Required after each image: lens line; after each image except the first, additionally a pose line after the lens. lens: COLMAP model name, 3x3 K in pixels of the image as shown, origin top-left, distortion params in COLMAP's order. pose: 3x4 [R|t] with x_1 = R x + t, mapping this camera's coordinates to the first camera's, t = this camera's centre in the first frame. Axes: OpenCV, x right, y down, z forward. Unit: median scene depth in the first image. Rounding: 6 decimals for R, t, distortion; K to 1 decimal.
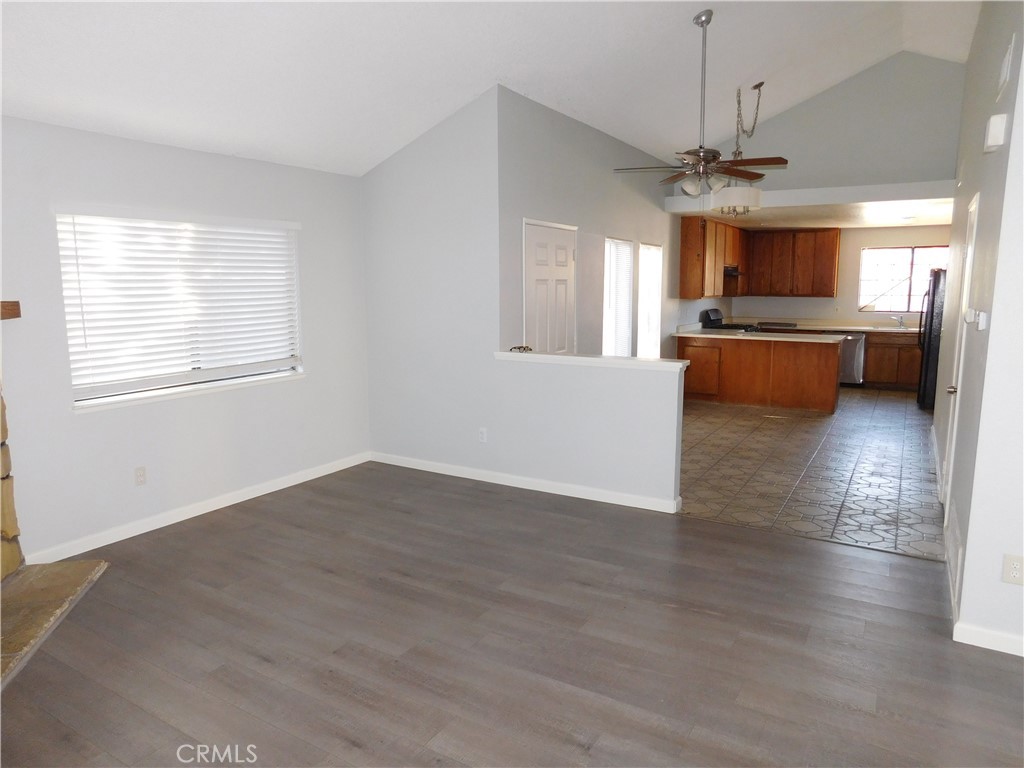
lens RADIAL K [[670.7, 0, 508.1], [0, 670.7, 386.0], [0, 0, 1]] dist [-0.077246, 0.048767]
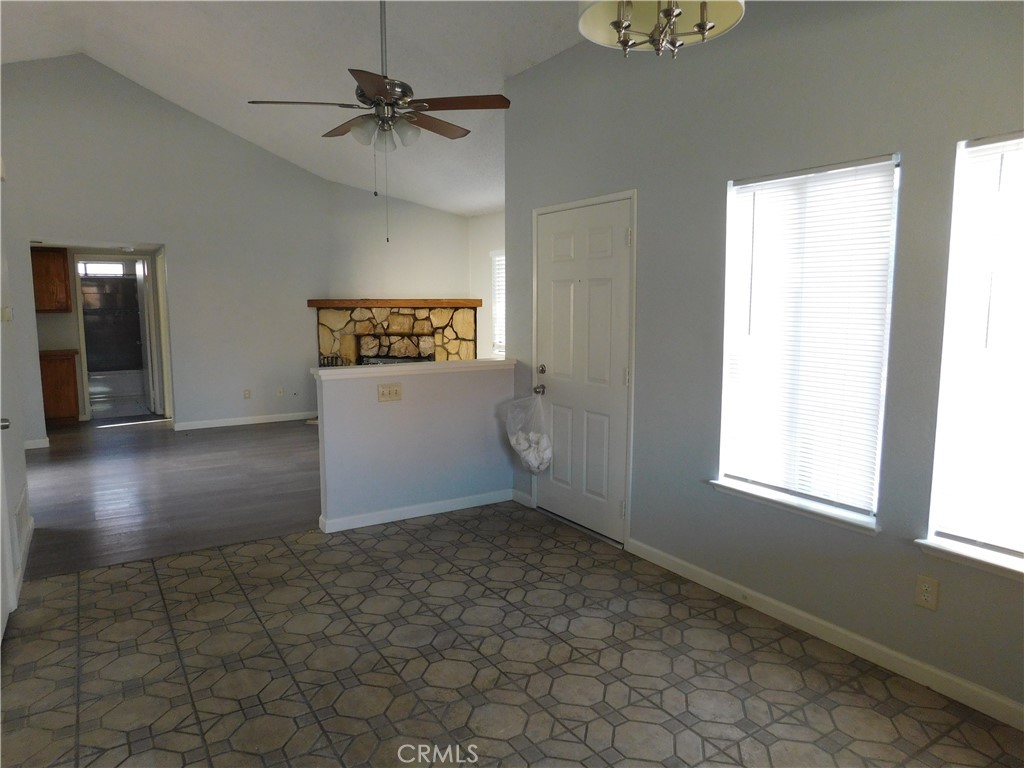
lens RADIAL K [[671.7, 0, 510.3], [0, 671.7, 388.0], [0, 0, 1]] dist [-0.070710, 0.055670]
pose [[-0.432139, 0.117609, -0.894105, 1.098250], [-0.133531, 0.972186, 0.192418, -0.253816], [0.891866, 0.202542, -0.404415, 1.818763]]
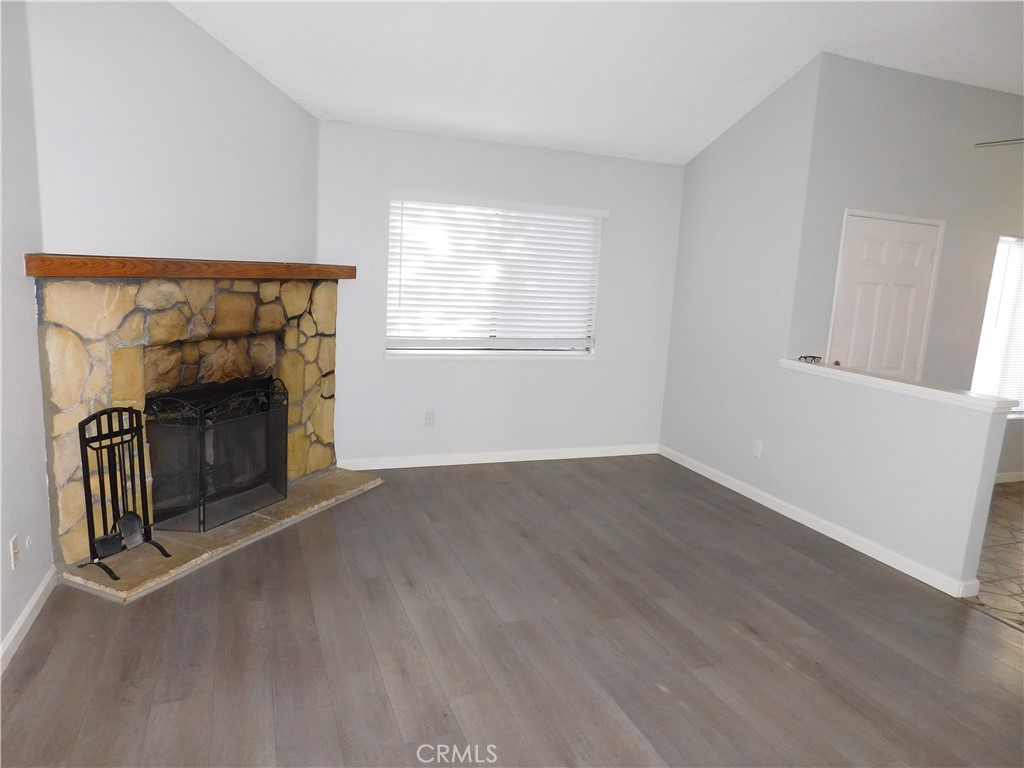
lens RADIAL K [[671.7, 0, 510.3], [0, 671.7, 388.0], [0, 0, 1]] dist [-0.070710, 0.055670]
pose [[0.793307, 0.154802, -0.588813, 0.284450], [-0.149868, 0.987028, 0.057578, -0.012100], [0.590088, 0.042567, 0.806216, 0.102340]]
